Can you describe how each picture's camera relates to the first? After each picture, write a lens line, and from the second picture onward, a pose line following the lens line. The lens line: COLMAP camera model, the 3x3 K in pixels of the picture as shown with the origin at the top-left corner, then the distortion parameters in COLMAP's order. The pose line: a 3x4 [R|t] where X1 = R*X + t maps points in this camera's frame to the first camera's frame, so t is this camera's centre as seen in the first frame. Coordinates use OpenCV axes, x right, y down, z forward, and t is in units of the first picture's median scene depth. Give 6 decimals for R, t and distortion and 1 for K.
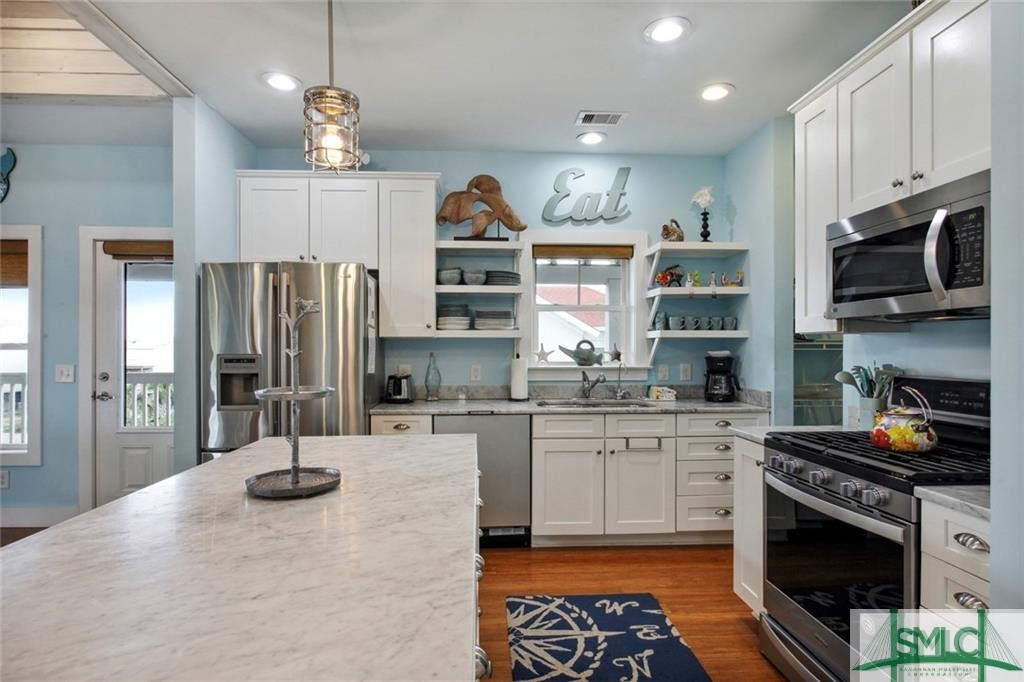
lens RADIAL K [[536.6, 0, 511.7], [0, 536.6, 350.7], [0, 0, 1]] dist [-0.014907, 0.000641]
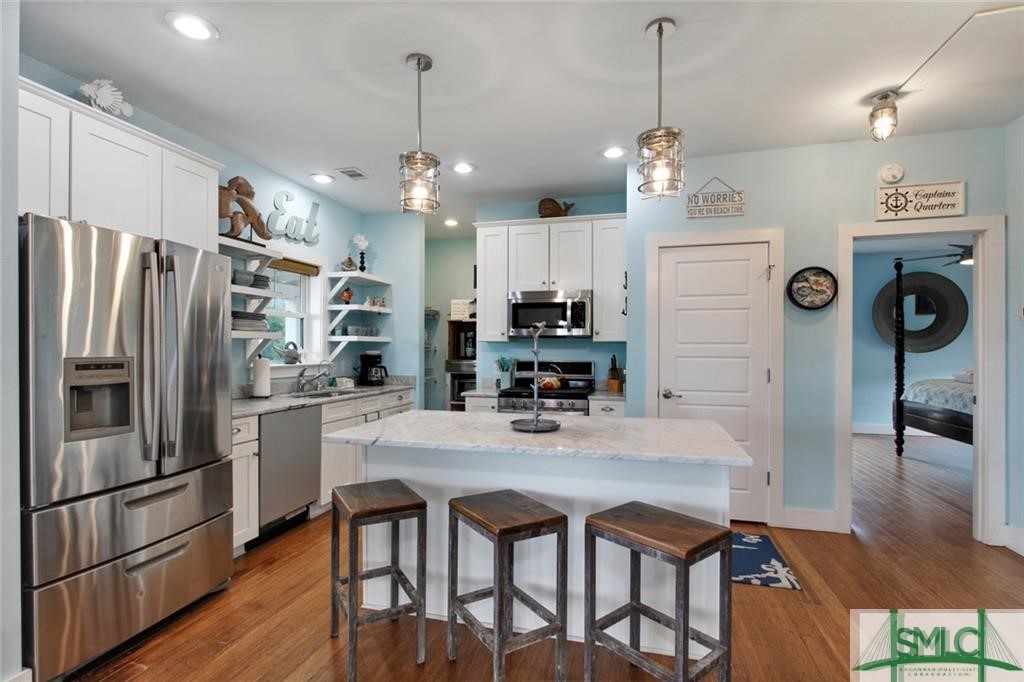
lens RADIAL K [[499.3, 0, 515.6], [0, 499.3, 347.8], [0, 0, 1]] dist [-0.002030, 0.000243]
pose [[0.296823, 0.003039, 0.954928, -0.788501], [0.000473, 0.999994, -0.003329, -0.002880], [-0.954932, 0.001439, 0.296820, 0.226262]]
